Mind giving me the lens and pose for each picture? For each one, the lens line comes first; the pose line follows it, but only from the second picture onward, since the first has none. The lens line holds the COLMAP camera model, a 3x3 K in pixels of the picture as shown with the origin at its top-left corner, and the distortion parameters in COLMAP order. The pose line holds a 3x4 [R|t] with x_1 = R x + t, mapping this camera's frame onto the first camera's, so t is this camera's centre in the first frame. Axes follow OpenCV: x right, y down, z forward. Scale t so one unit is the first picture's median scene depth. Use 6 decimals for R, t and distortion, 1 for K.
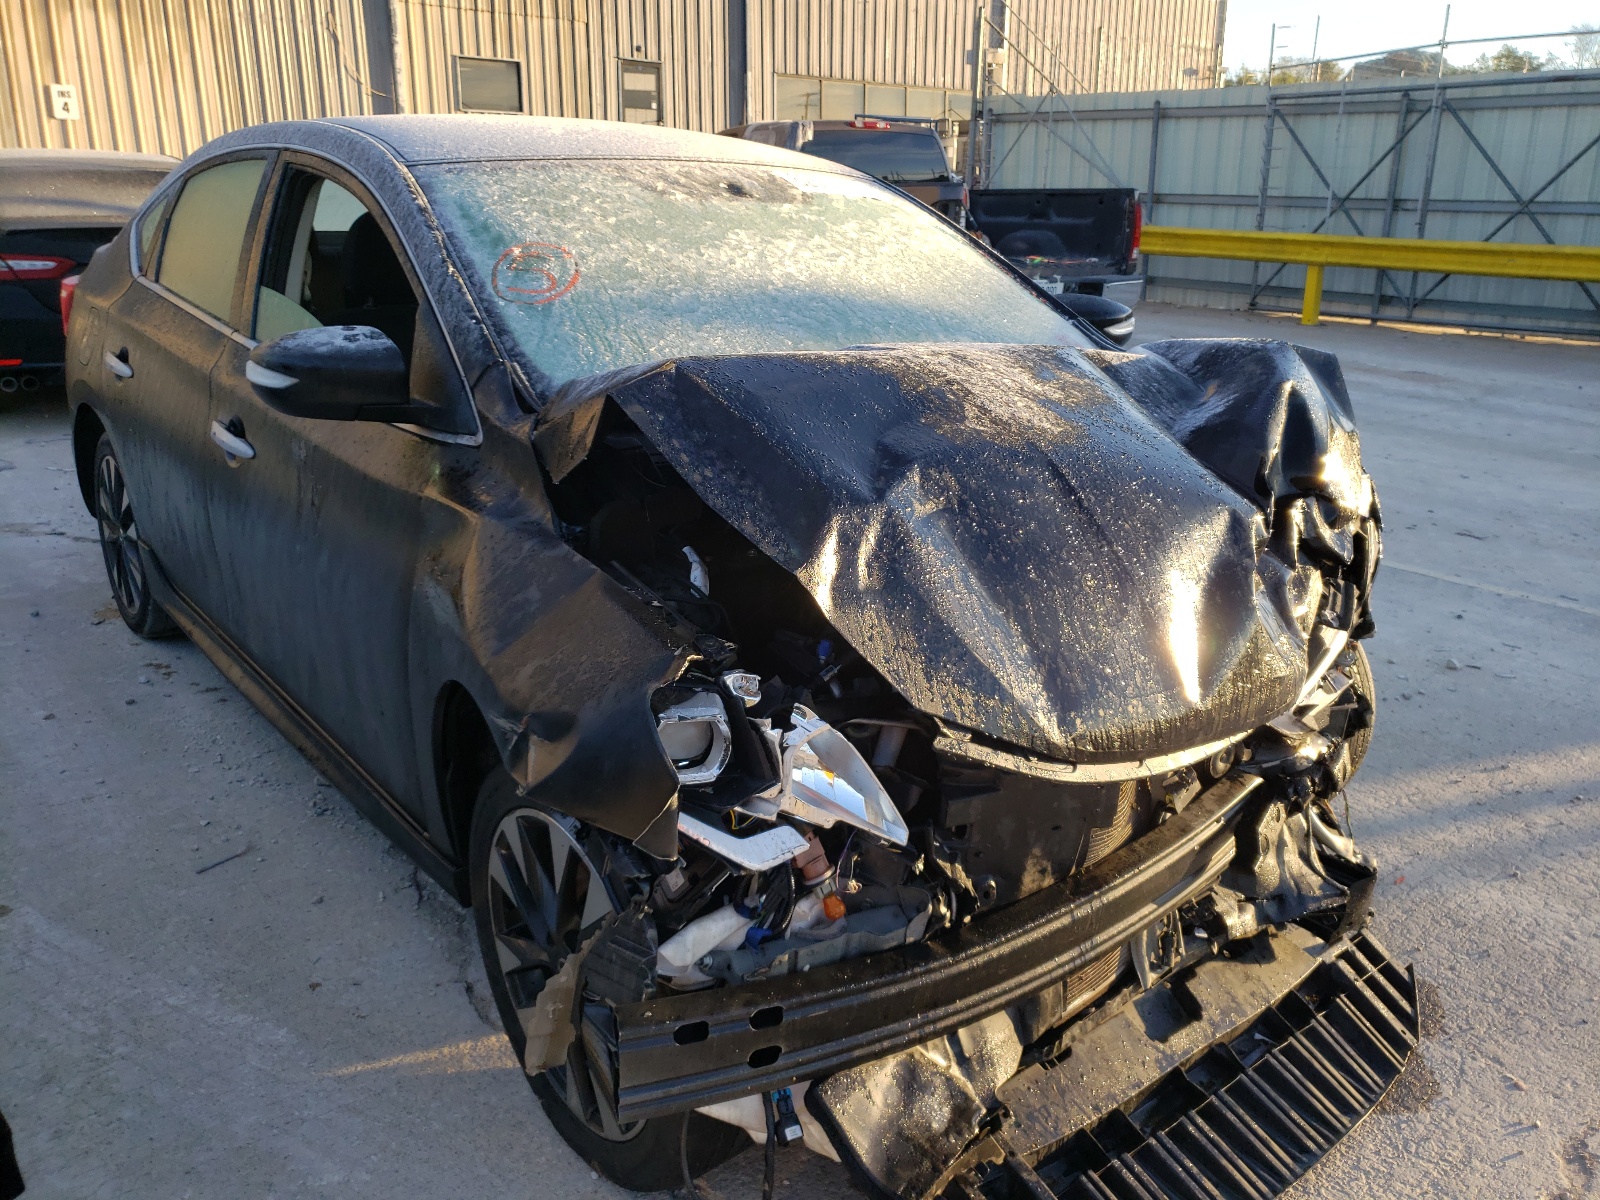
lens RADIAL K [[1196.9, 0, 800.0], [0, 1196.9, 600.0], [0, 0, 1]] dist [-0.011211, 0.033195]
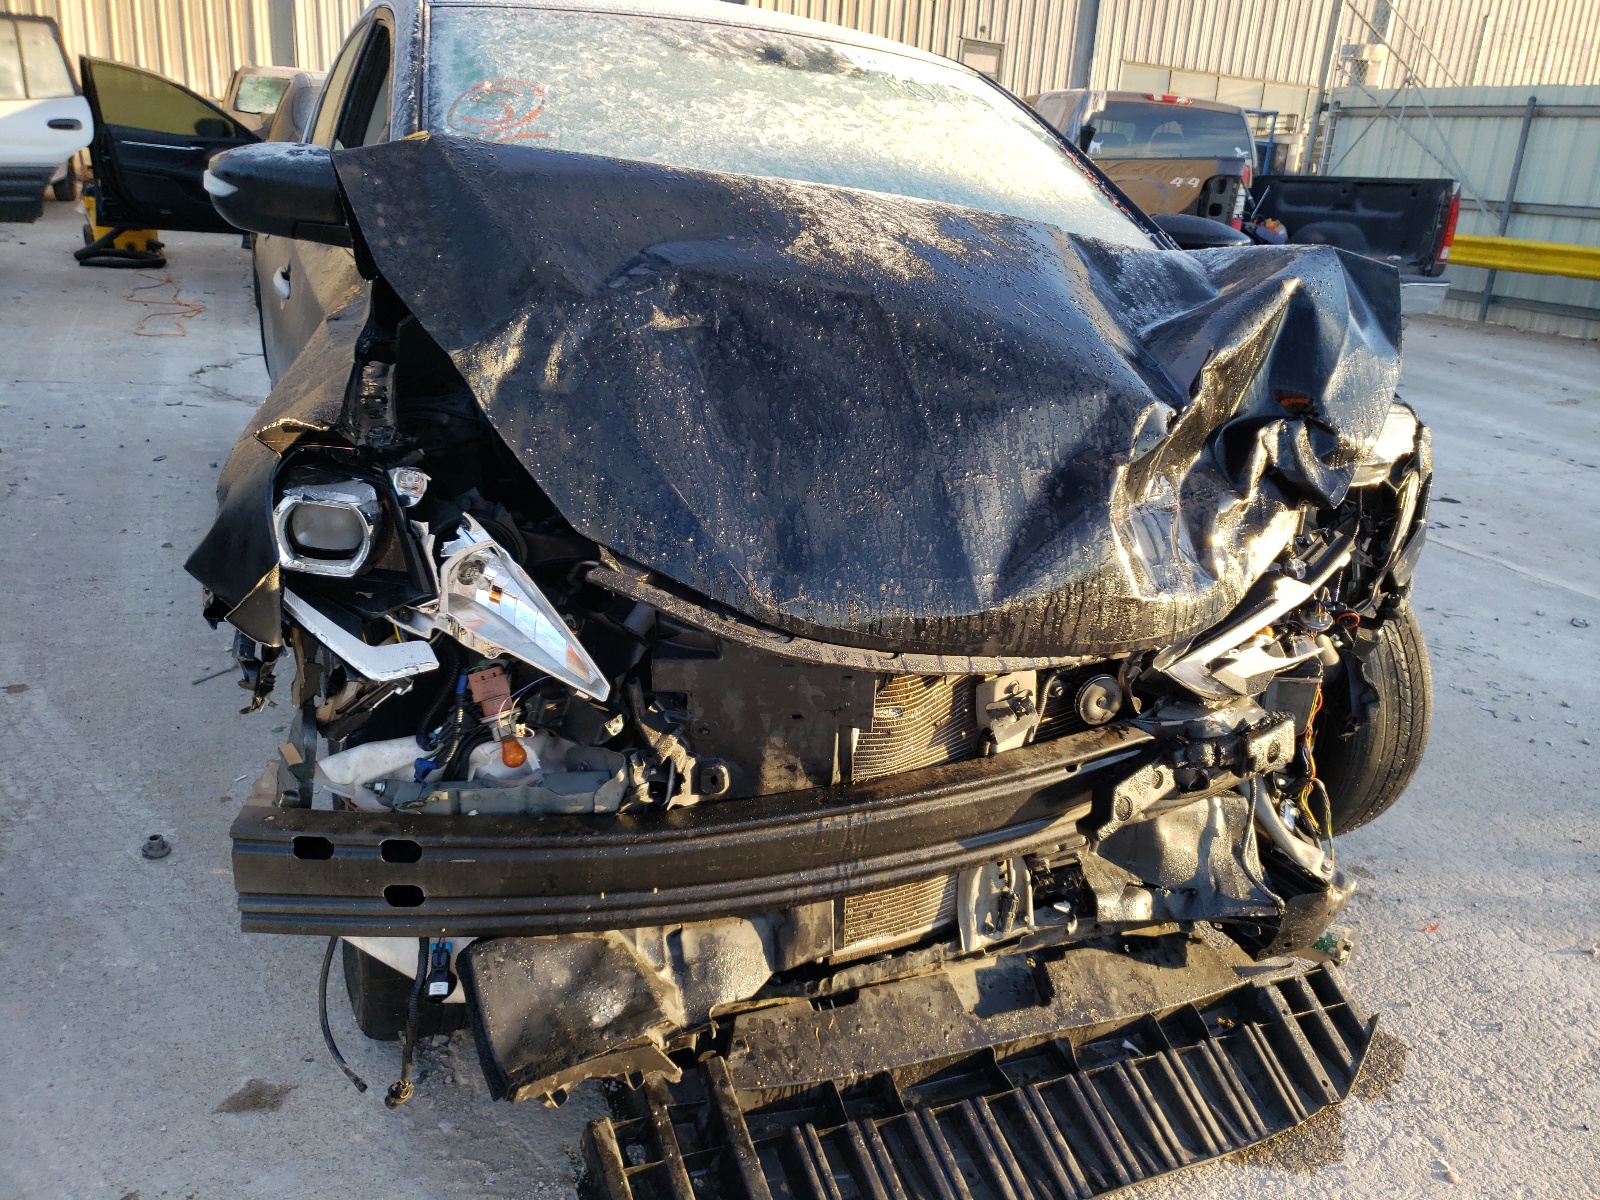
lens RADIAL K [[1196.9, 0, 800.0], [0, 1196.9, 600.0], [0, 0, 1]] dist [-0.011211, 0.033195]
pose [[0.964955, 0.143400, -0.219767, 0.300893], [-0.140691, 0.989657, 0.028015, 0.062548], [0.221512, 0.003886, 0.975150, 0.122023]]
